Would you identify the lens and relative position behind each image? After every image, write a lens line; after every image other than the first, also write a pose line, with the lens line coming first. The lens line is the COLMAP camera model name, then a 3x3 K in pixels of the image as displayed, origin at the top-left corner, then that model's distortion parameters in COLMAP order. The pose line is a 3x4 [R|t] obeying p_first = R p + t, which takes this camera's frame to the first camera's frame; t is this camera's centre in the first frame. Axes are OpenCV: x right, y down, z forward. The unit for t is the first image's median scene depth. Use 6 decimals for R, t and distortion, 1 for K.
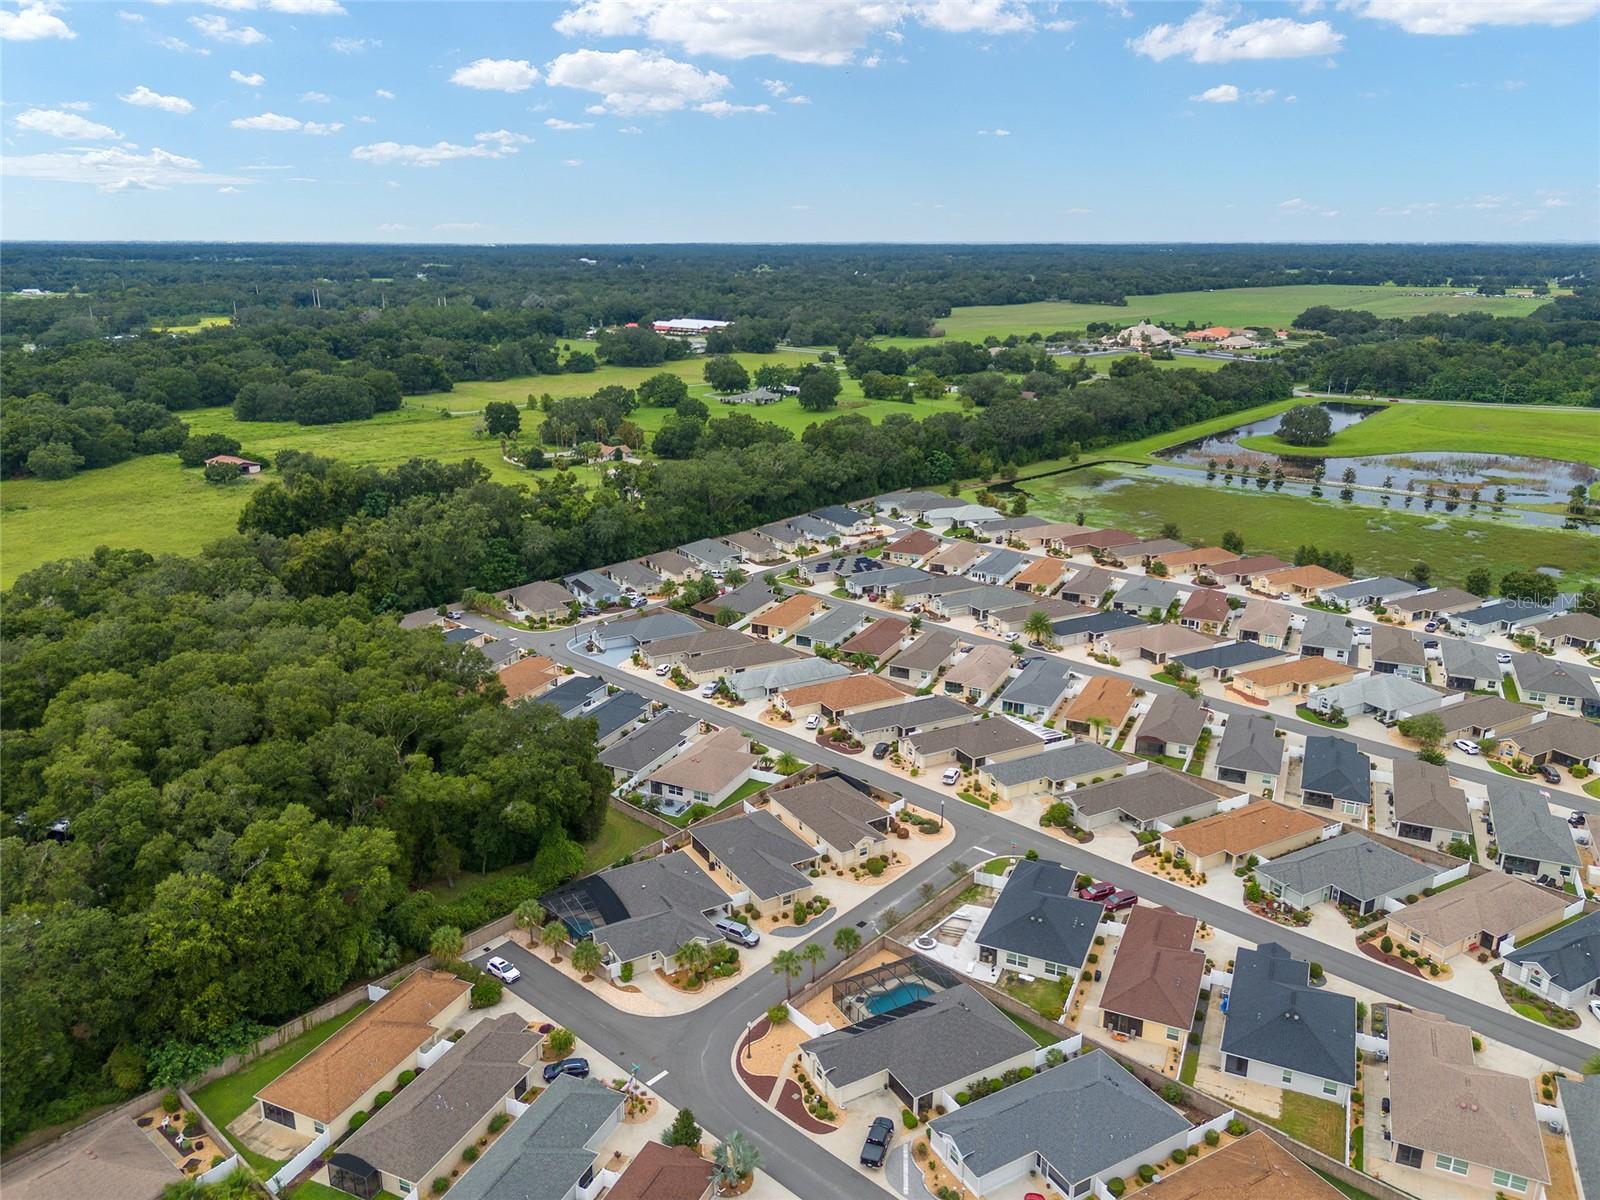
lens RADIAL K [[1169.4, 0, 799.0], [0, 1169.4, 613.2], [0, 0, 1]] dist [0.111844, -0.154676]
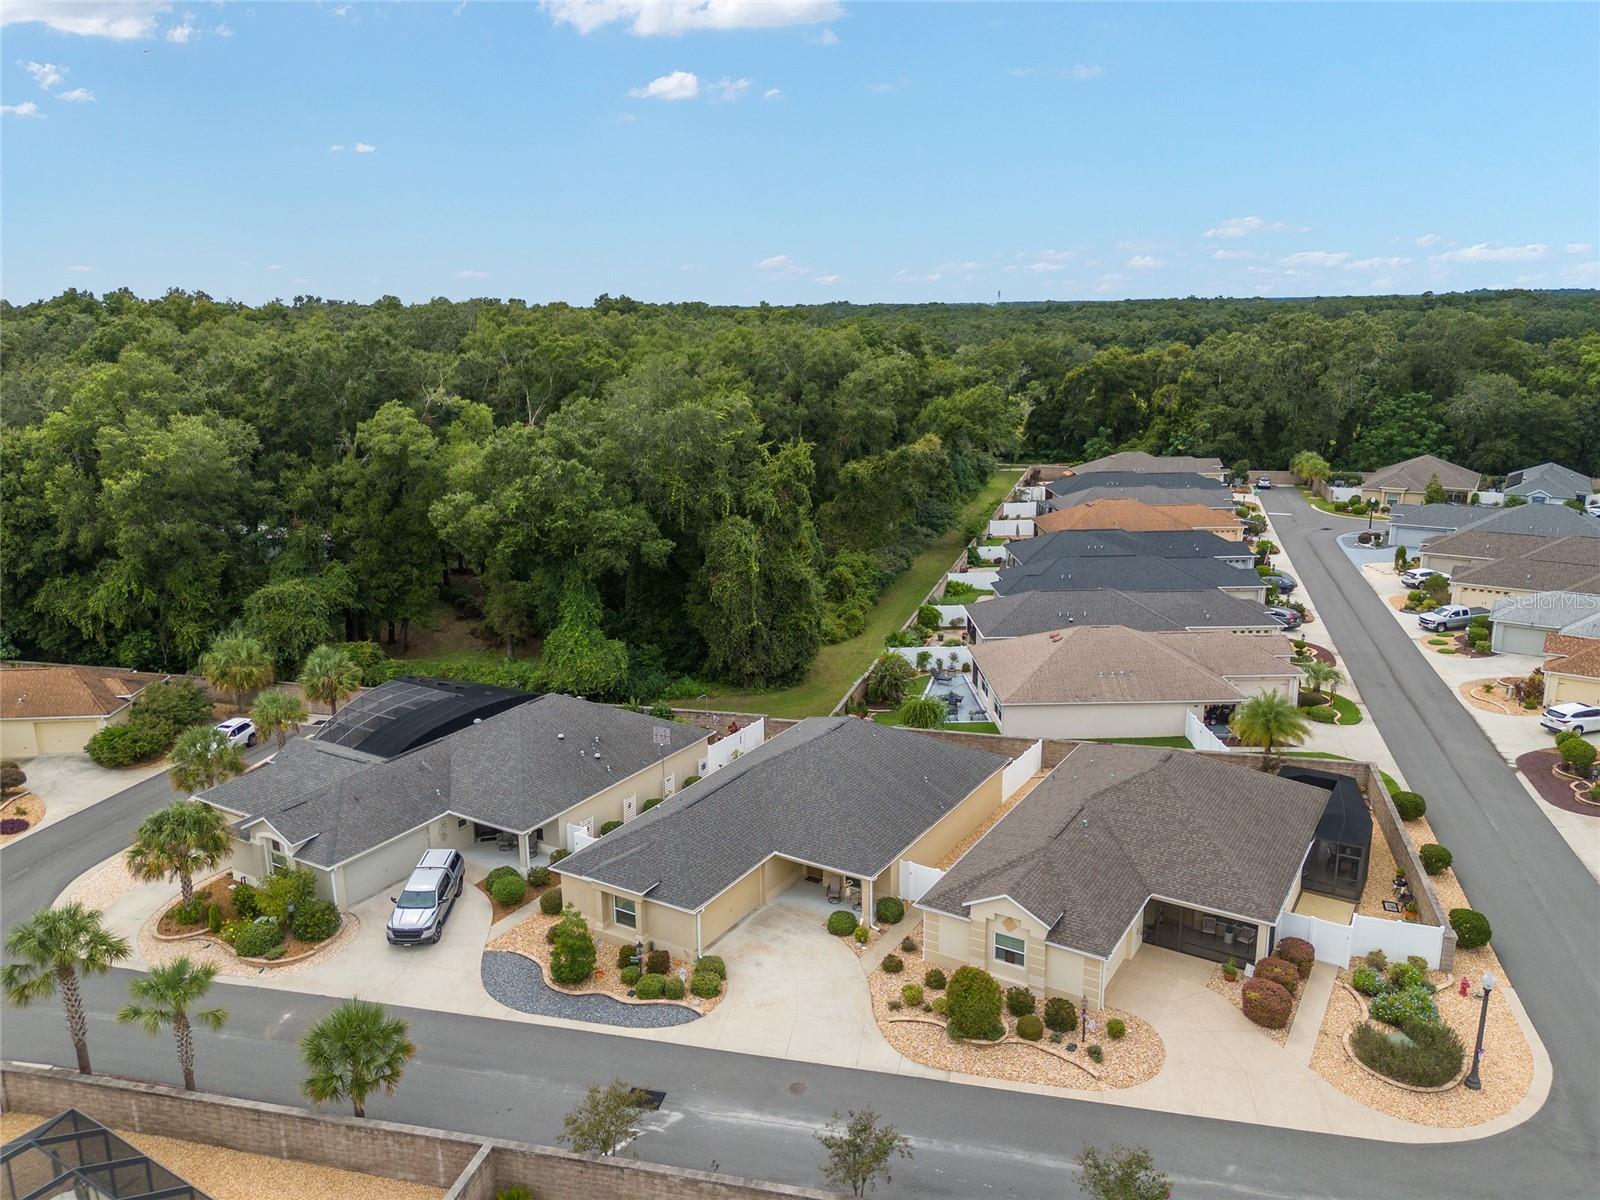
lens RADIAL K [[1174.9, 0, 800.4], [0, 1174.9, 607.1], [0, 0, 1]] dist [0.076466, -0.084027]
pose [[0.464179, 0.214125, -0.859470, 0.243798], [-0.256472, 0.961263, 0.100971, 0.102617], [0.847797, 0.173561, 0.501115, 0.758765]]
